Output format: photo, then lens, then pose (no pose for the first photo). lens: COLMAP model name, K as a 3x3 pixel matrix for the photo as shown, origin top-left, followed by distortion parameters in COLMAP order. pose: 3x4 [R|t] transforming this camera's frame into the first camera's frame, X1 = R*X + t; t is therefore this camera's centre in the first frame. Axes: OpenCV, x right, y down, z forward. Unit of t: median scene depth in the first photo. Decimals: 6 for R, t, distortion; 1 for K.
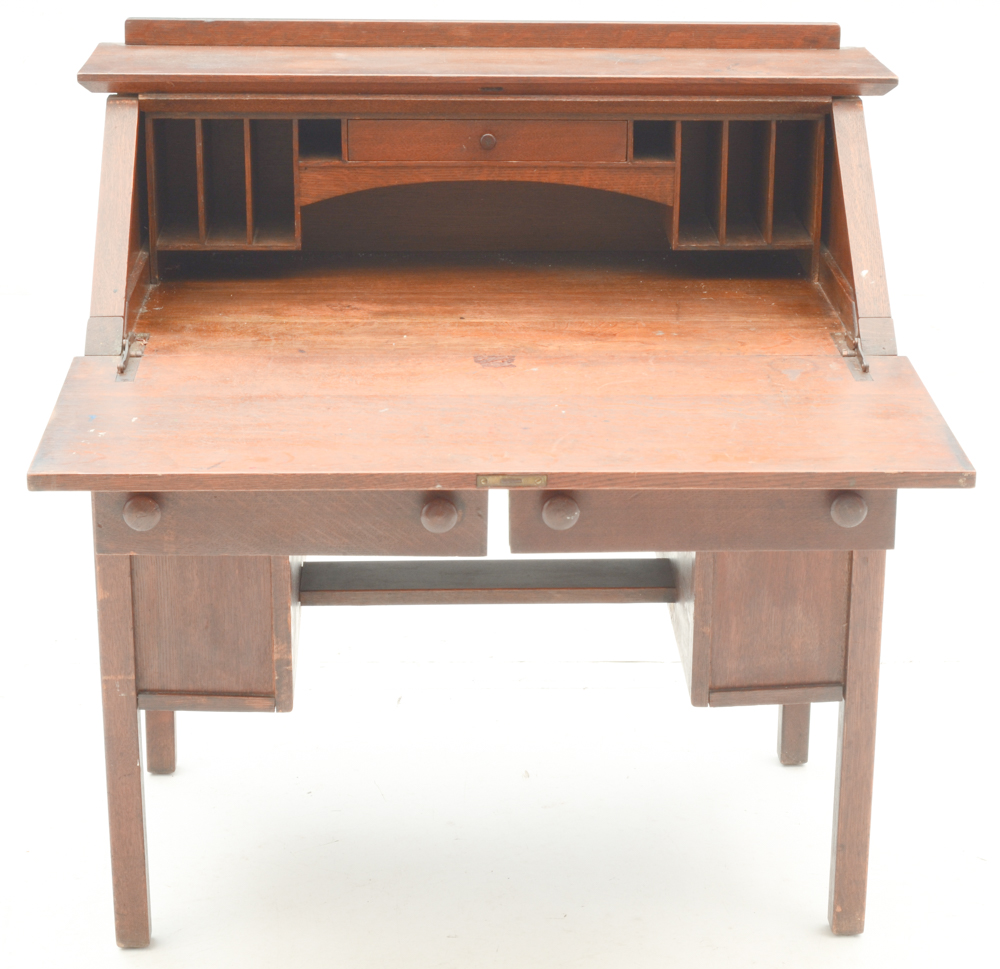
lens RADIAL K [[2607.2, 0, 572.5], [0, 2607.2, 469.9], [0, 0, 1]] dist [-0.143232, 0.000000]
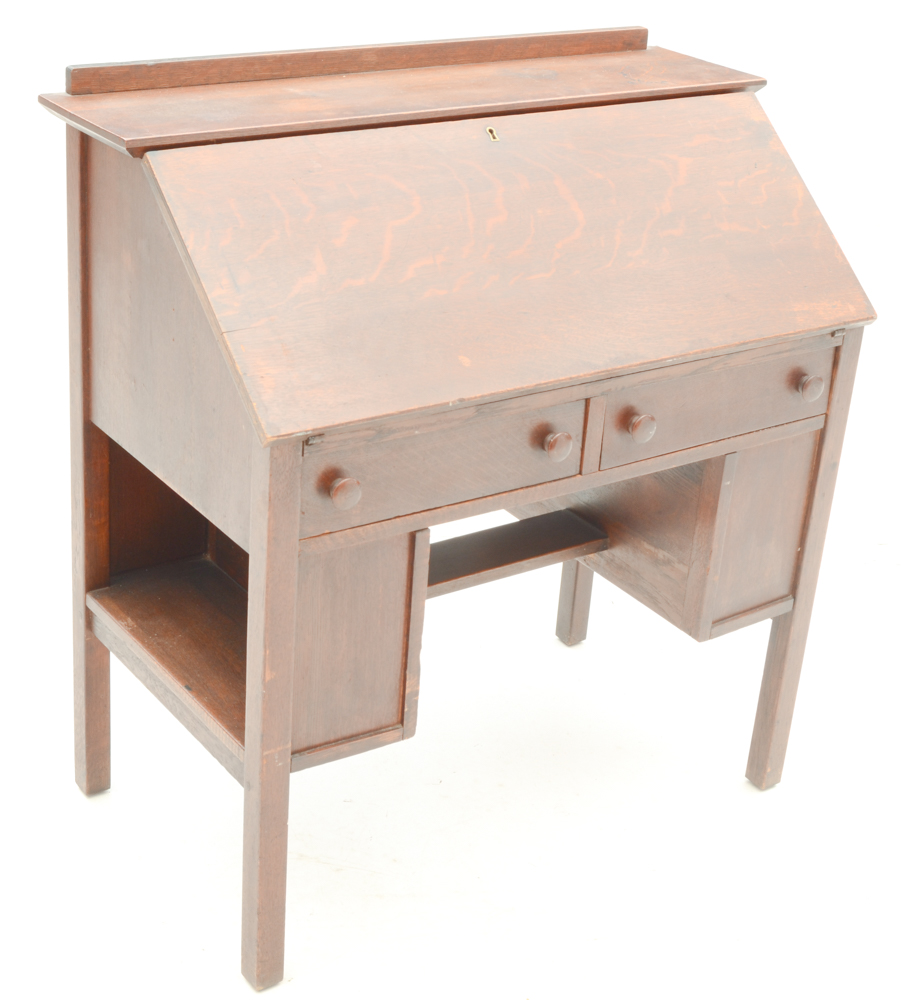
lens RADIAL K [[1832.1, 0, 464.0], [0, 1832.1, 505.4], [0, 0, 1]] dist [-0.094374, 0.000000]
pose [[0.850721, -0.187145, 0.491173, -0.425360], [0.115960, 0.978267, 0.171893, -0.119802], [-0.512667, -0.089276, 0.853933, 0.356170]]
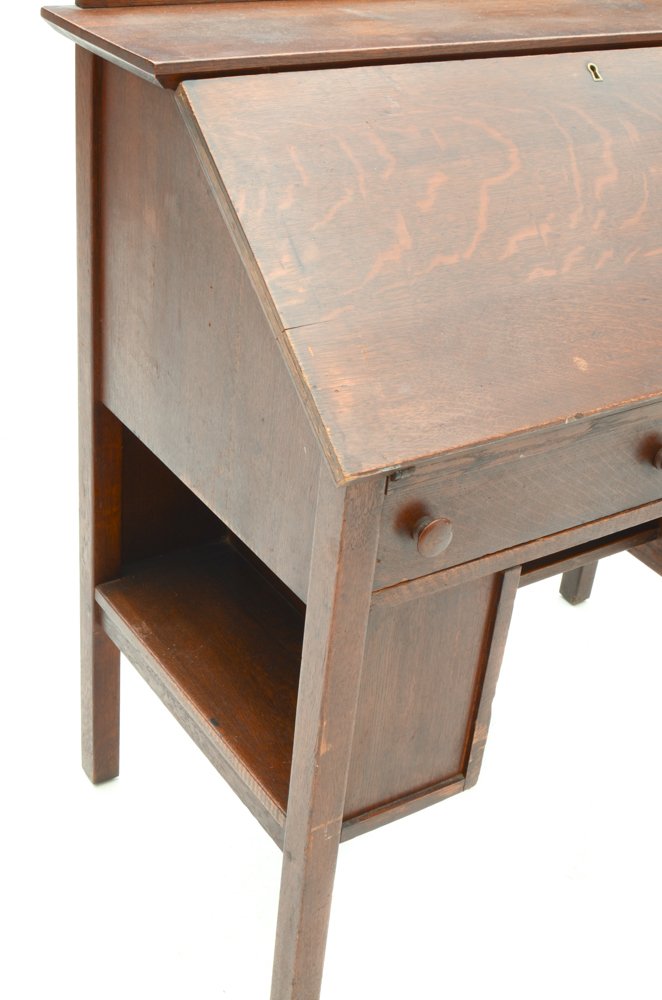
lens RADIAL K [[1319.0, 0, 327.4], [0, 1319.0, 517.3], [0, 0, 1]] dist [-0.079491, 0.000000]
pose [[0.865356, -0.220777, 0.449907, -0.330288], [0.096102, 0.954178, 0.283388, -0.128359], [-0.491857, -0.201995, 0.846921, 0.637114]]
